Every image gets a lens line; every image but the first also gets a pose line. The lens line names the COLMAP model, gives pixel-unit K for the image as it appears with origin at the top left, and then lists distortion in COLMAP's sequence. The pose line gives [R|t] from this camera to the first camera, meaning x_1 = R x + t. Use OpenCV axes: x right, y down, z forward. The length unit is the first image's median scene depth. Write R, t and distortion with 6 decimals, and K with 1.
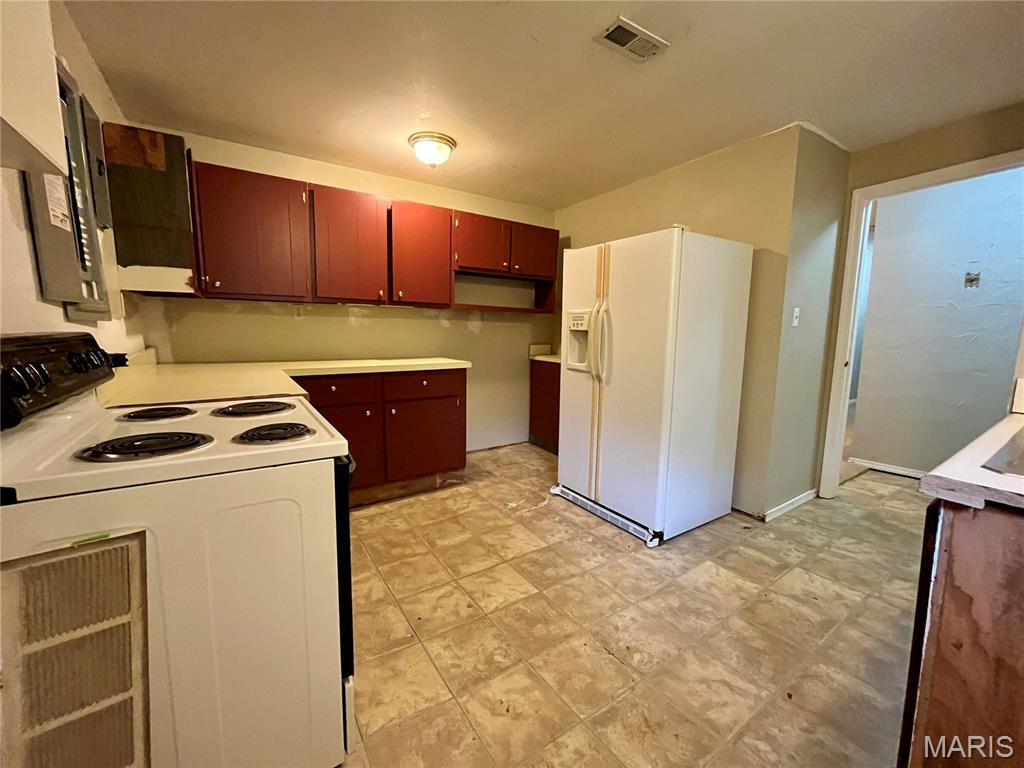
lens RADIAL K [[417.2, 0, 511.8], [0, 417.2, 381.6], [0, 0, 1]] dist [0.000389, -0.000236]
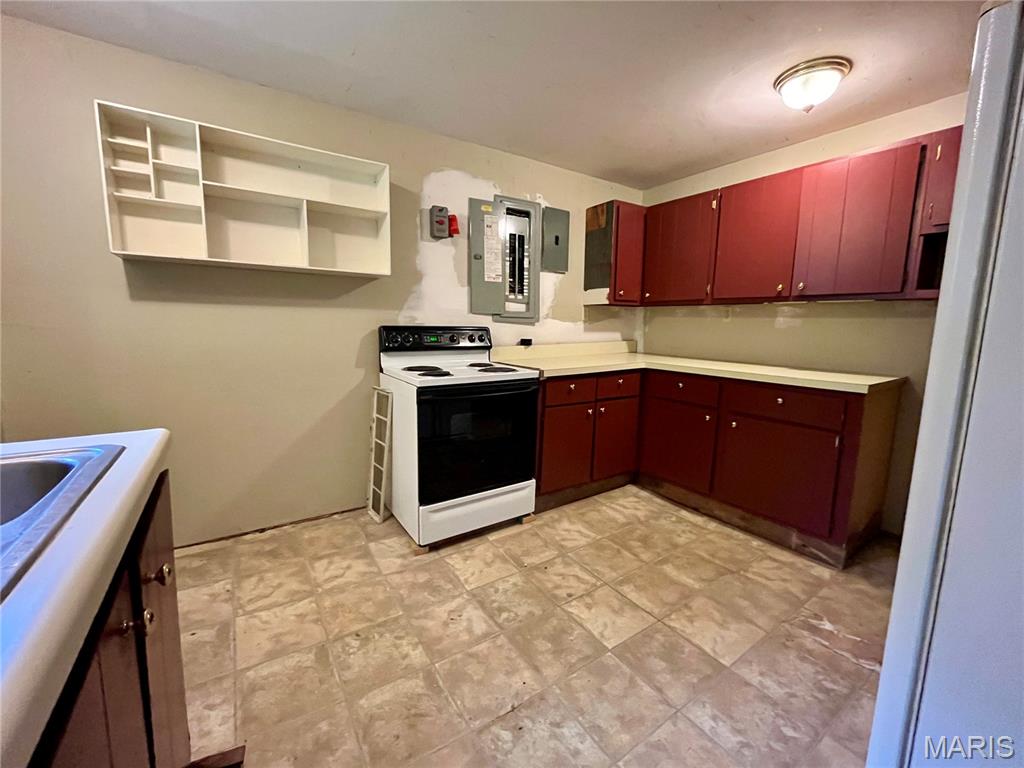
lens RADIAL K [[417.2, 0, 510.4], [0, 417.2, 381.7], [0, 0, 1]] dist [0.000389, -0.000236]
pose [[-0.006566, 0.125169, -0.992114, 0.721741], [-0.142673, 0.981868, 0.124820, -0.073217], [0.989748, 0.142367, 0.011411, 0.649324]]
